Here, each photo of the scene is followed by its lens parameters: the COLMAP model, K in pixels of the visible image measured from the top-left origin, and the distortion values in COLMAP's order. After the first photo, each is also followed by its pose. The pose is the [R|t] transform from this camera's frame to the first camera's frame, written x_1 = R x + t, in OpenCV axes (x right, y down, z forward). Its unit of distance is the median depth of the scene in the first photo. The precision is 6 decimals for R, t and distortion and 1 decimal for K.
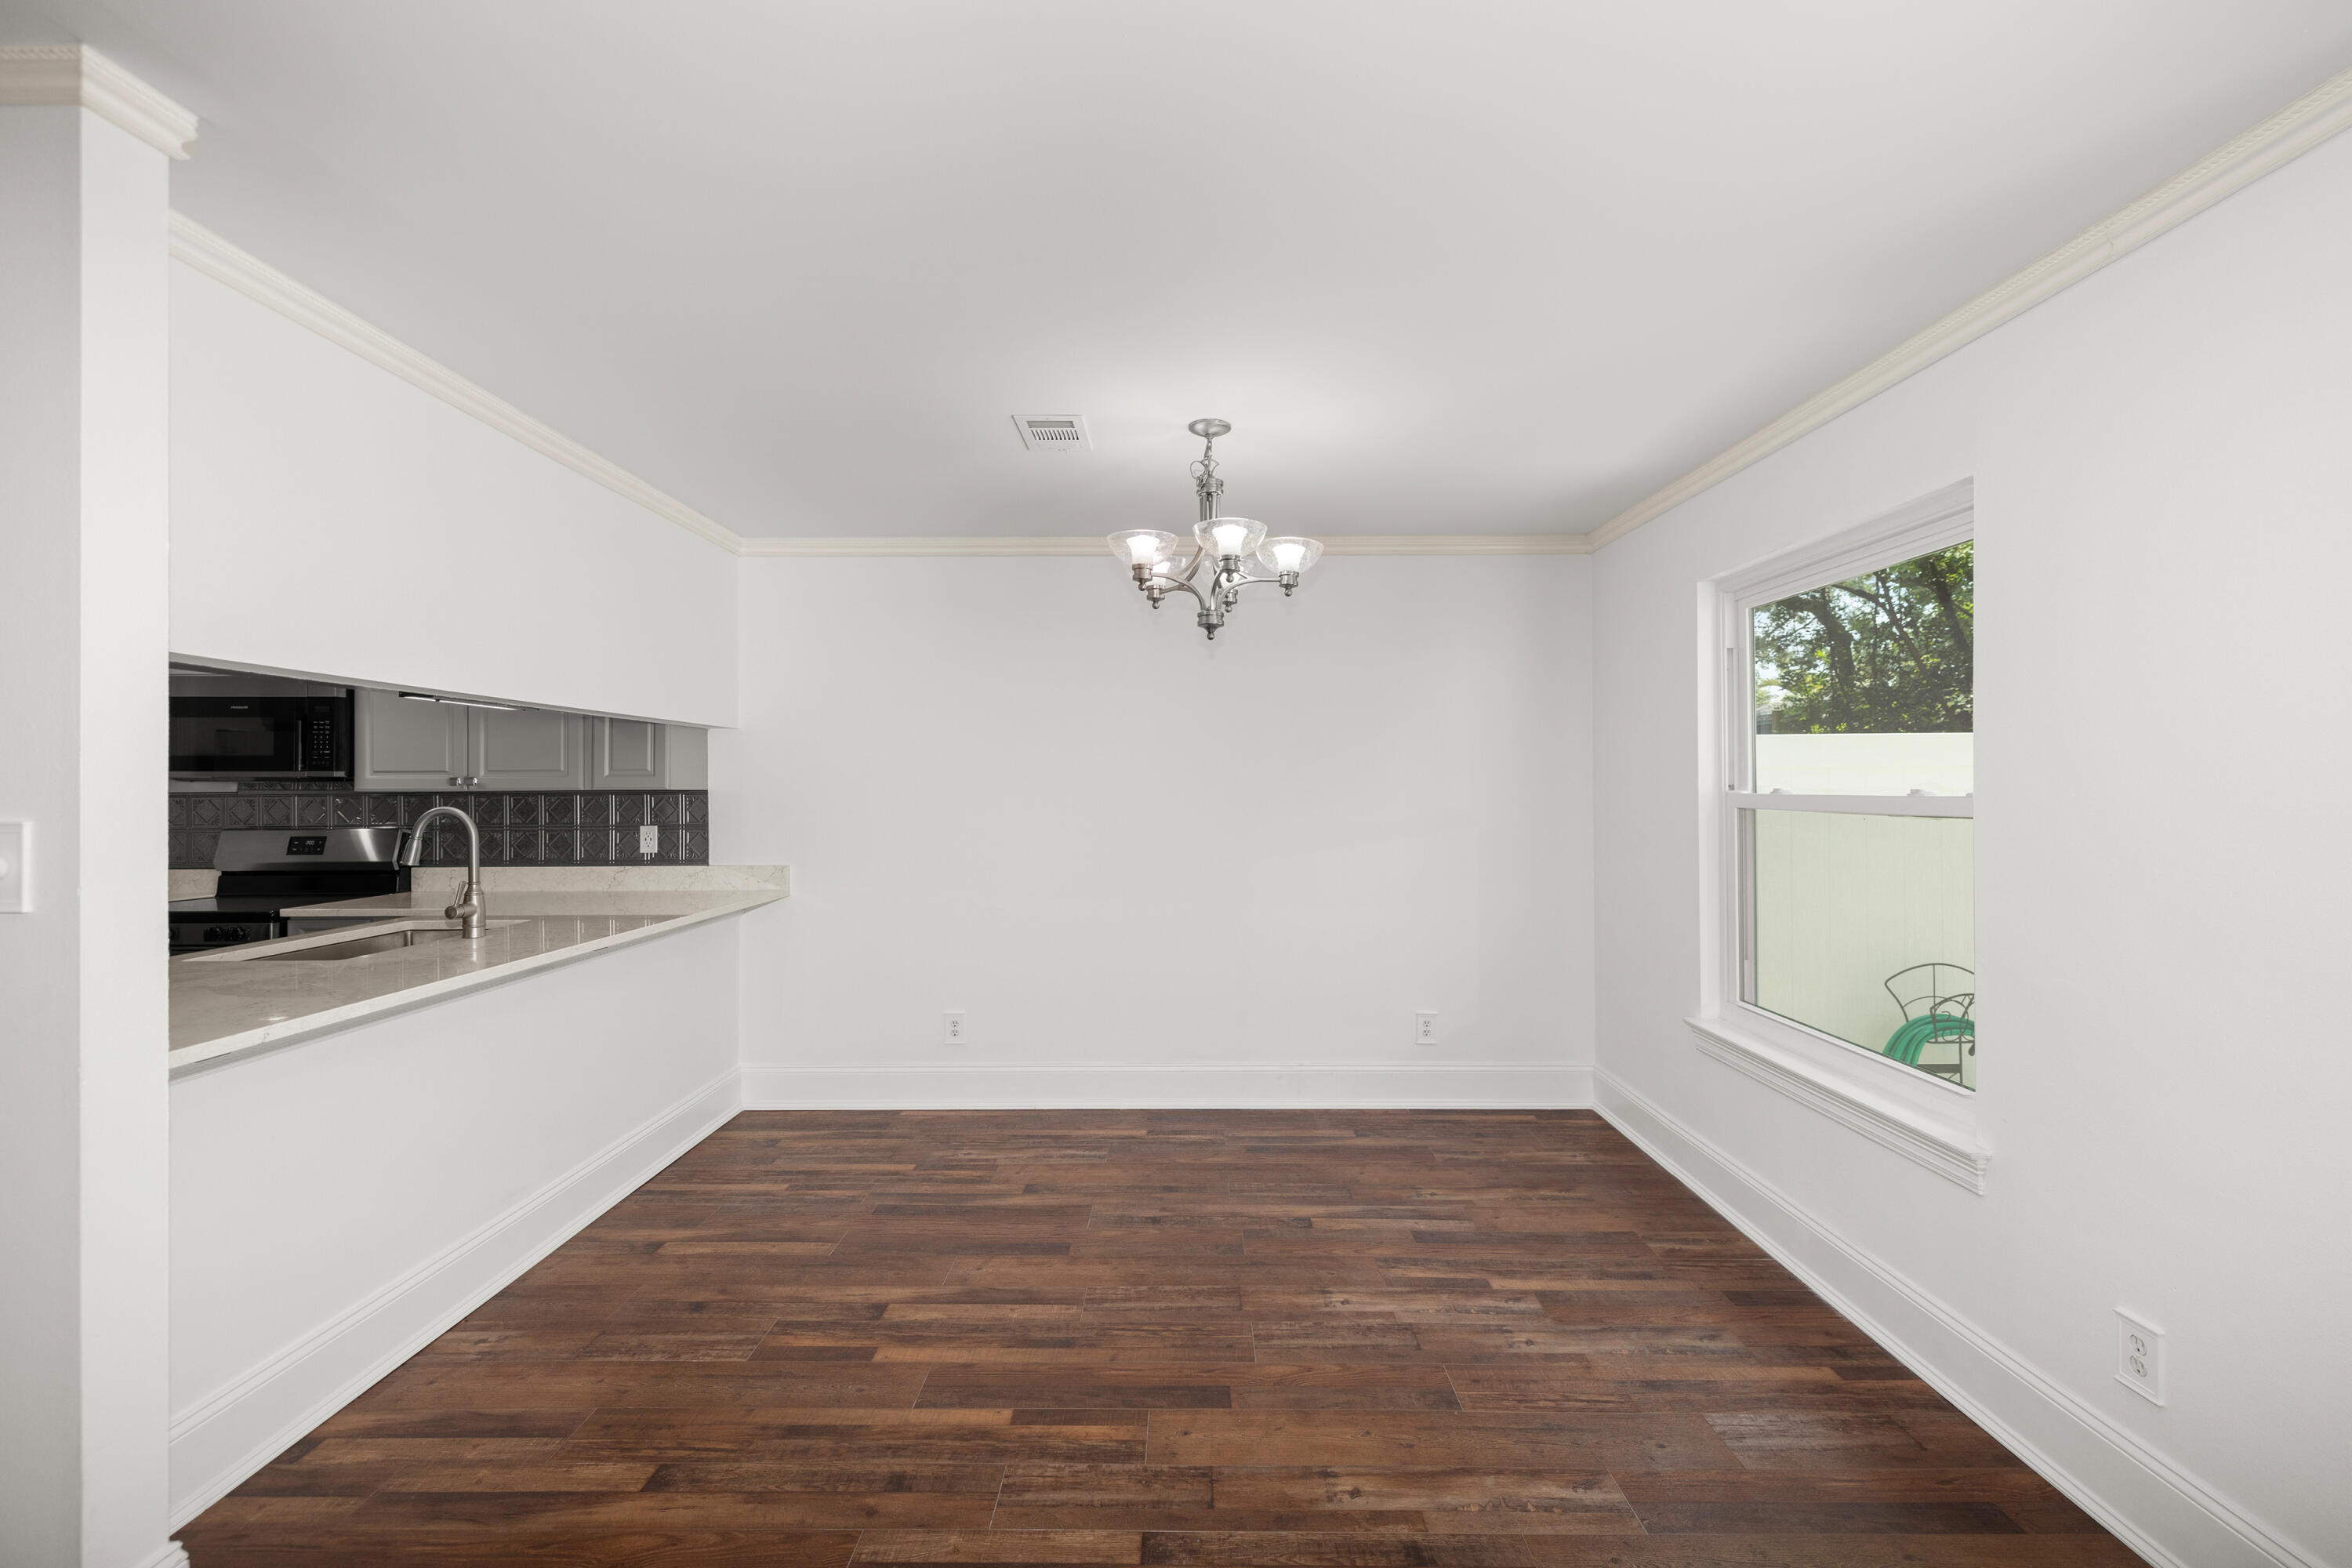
lens RADIAL K [[992.9, 0, 1187.7], [0, 992.9, 791.8], [0, 0, 1]] dist [0.000412, 0.000445]
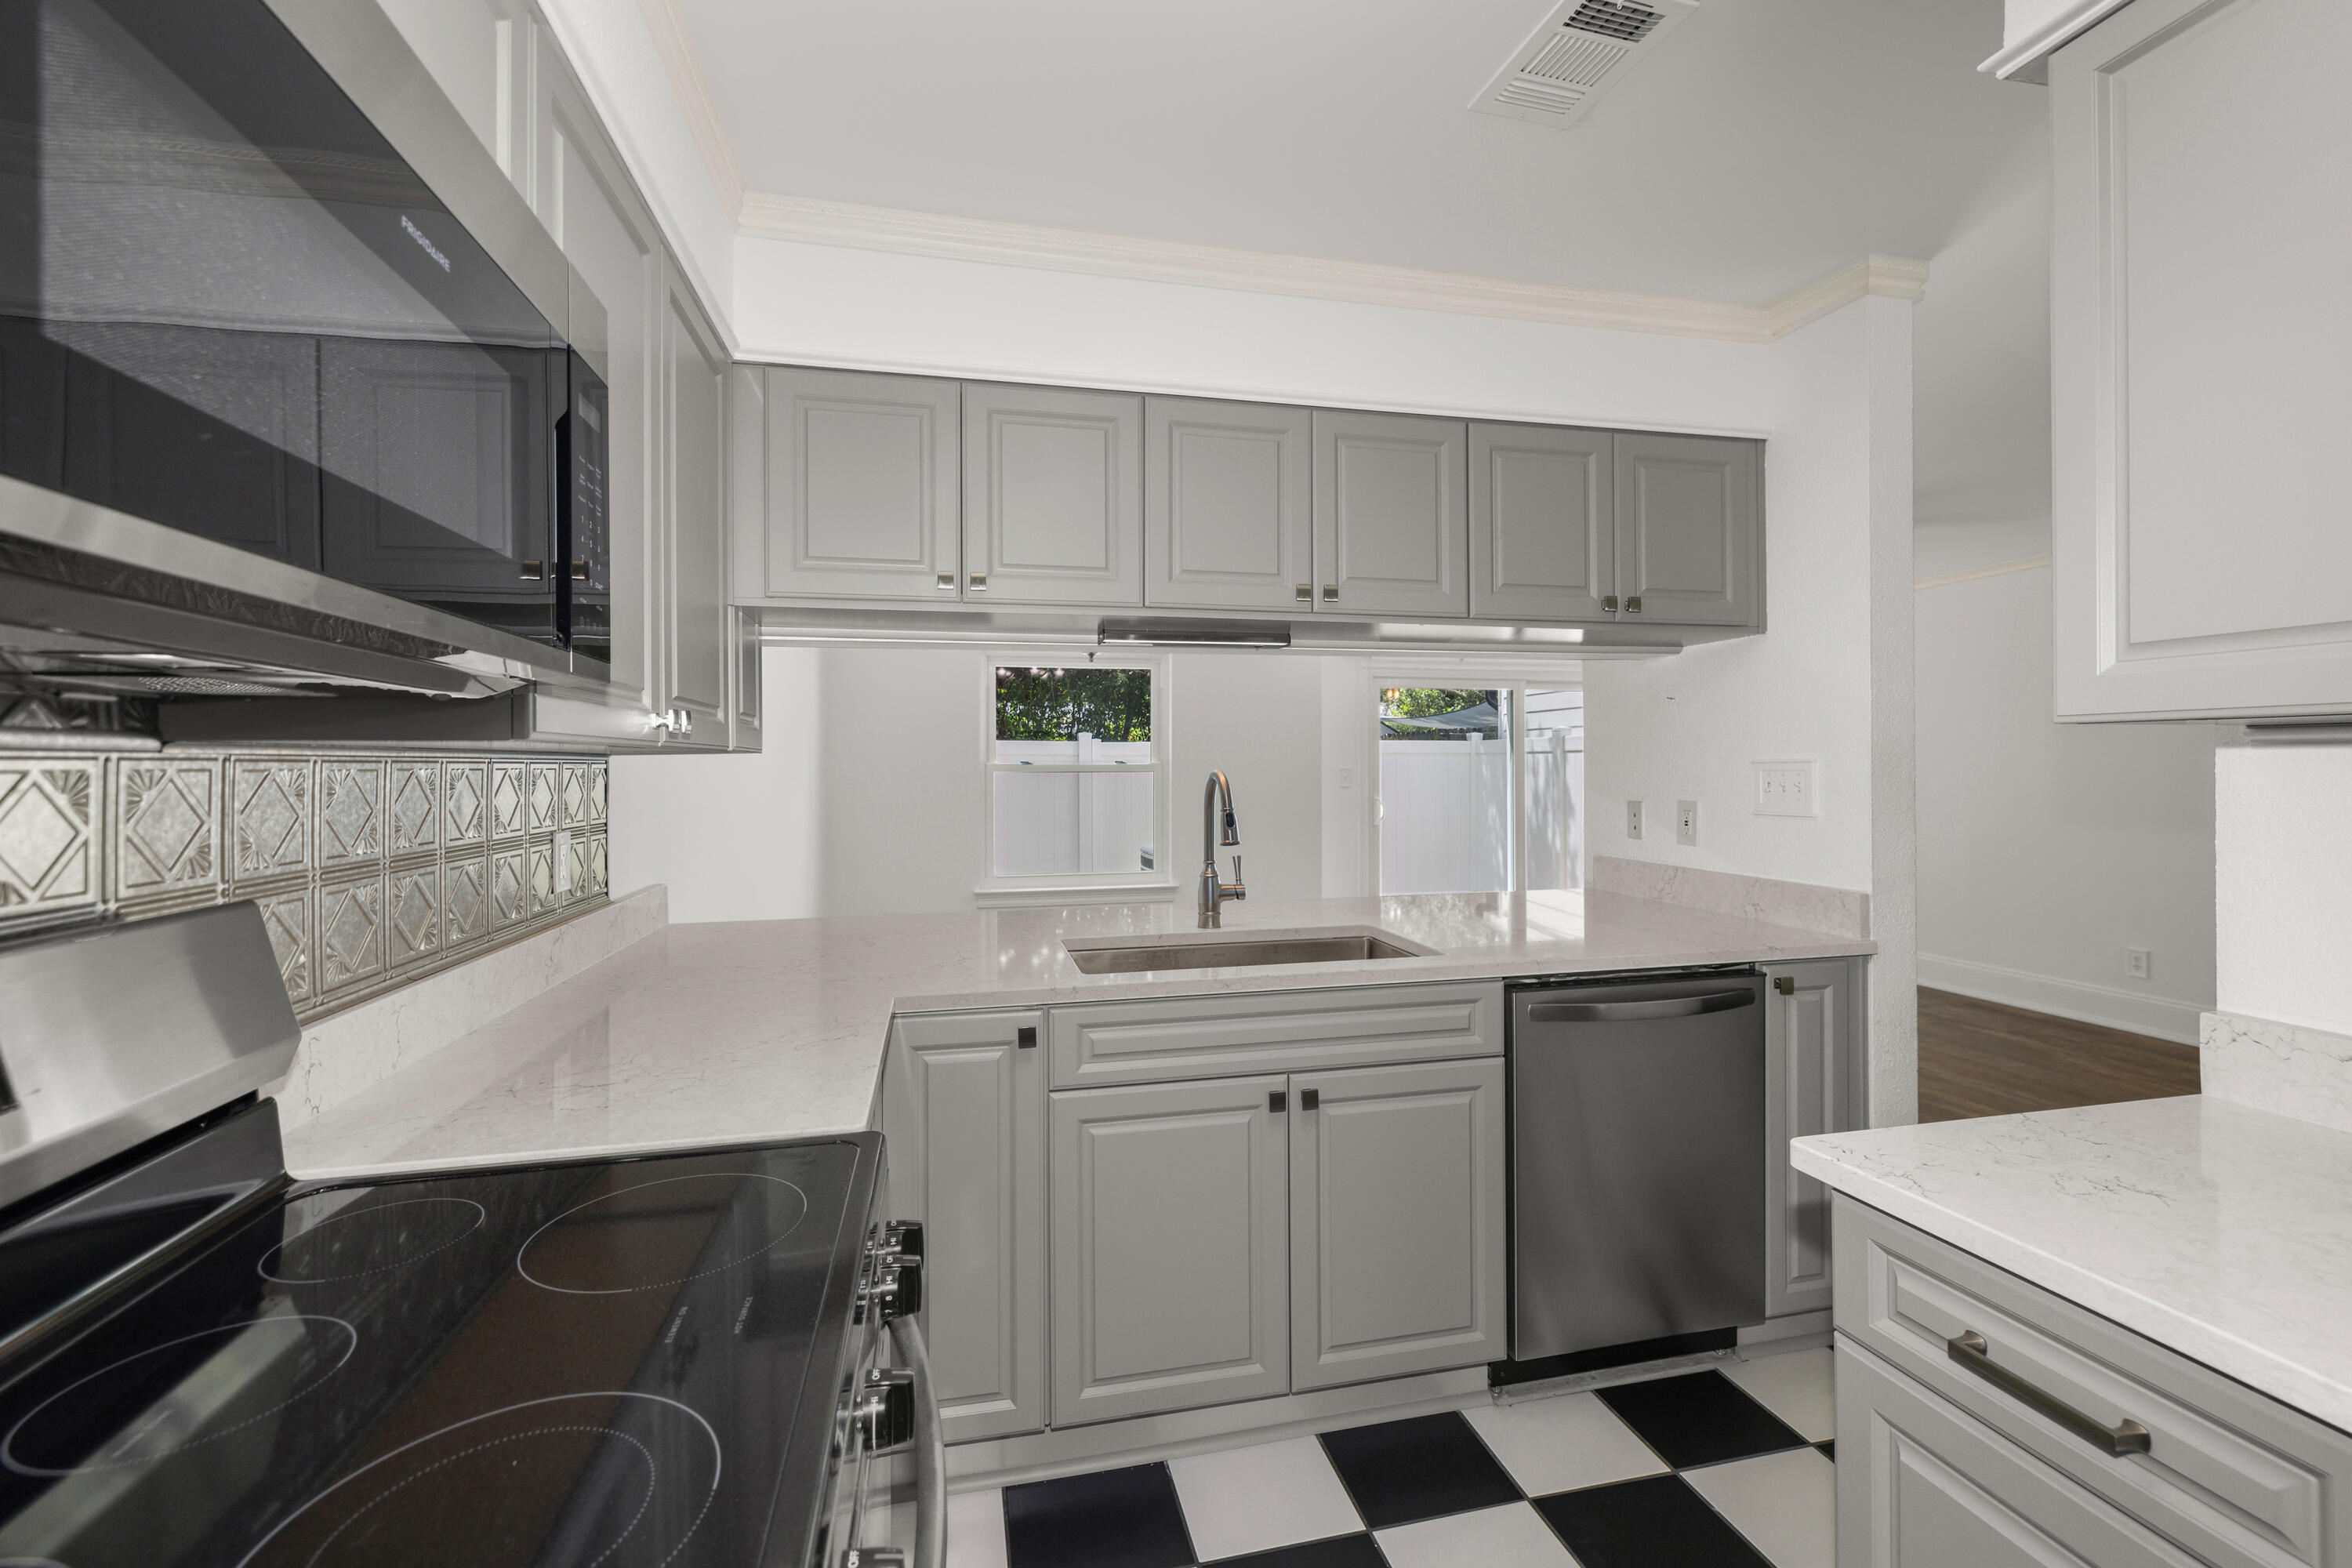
lens RADIAL K [[992.9, 0, 1180.6], [0, 992.9, 766.8], [0, 0, 1]] dist [0.000412, 0.000445]
pose [[-0.220327, 0.003427, 0.975420, -1.531486], [0.015086, 0.999886, -0.000105, 0.012264], [-0.975309, 0.014692, -0.220353, 1.203235]]
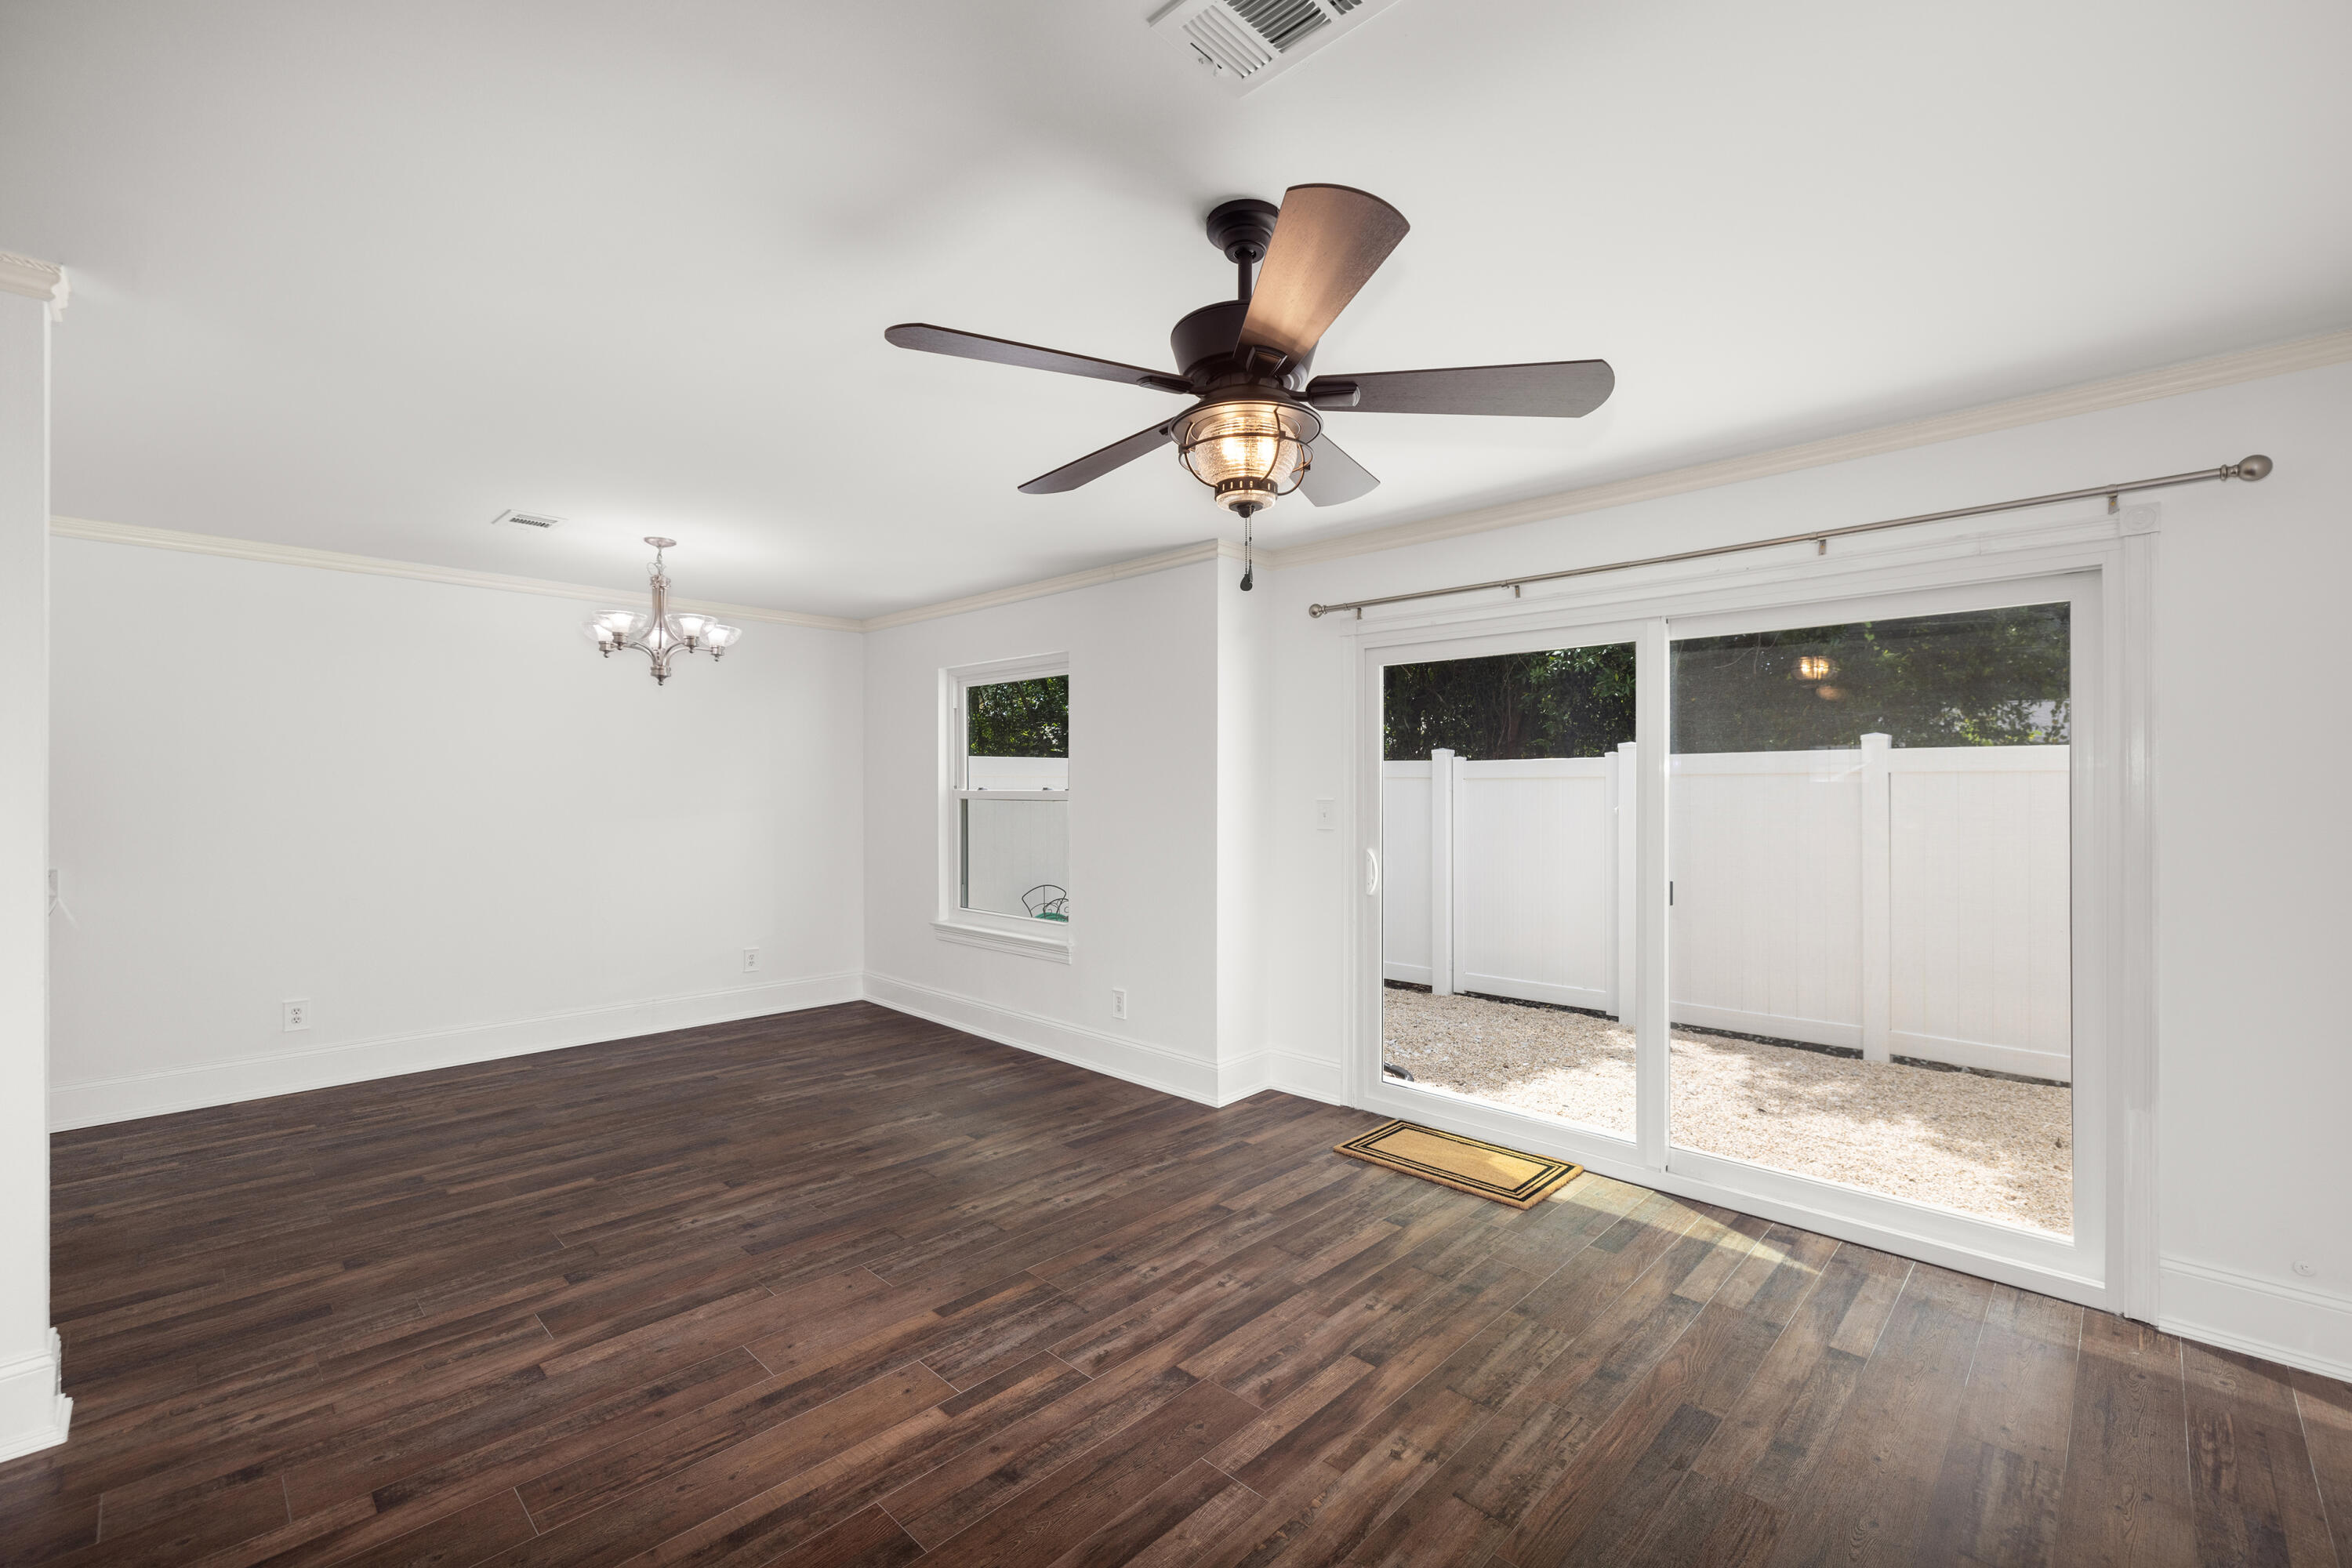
lens RADIAL K [[992.9, 0, 1186.2], [0, 992.9, 785.6], [0, 0, 1]] dist [0.000412, 0.000445]
pose [[0.691960, 0.004084, 0.721924, -0.499476], [0.004534, 0.999940, -0.010002, 0.015124], [-0.721922, 0.010194, 0.691900, -0.584900]]
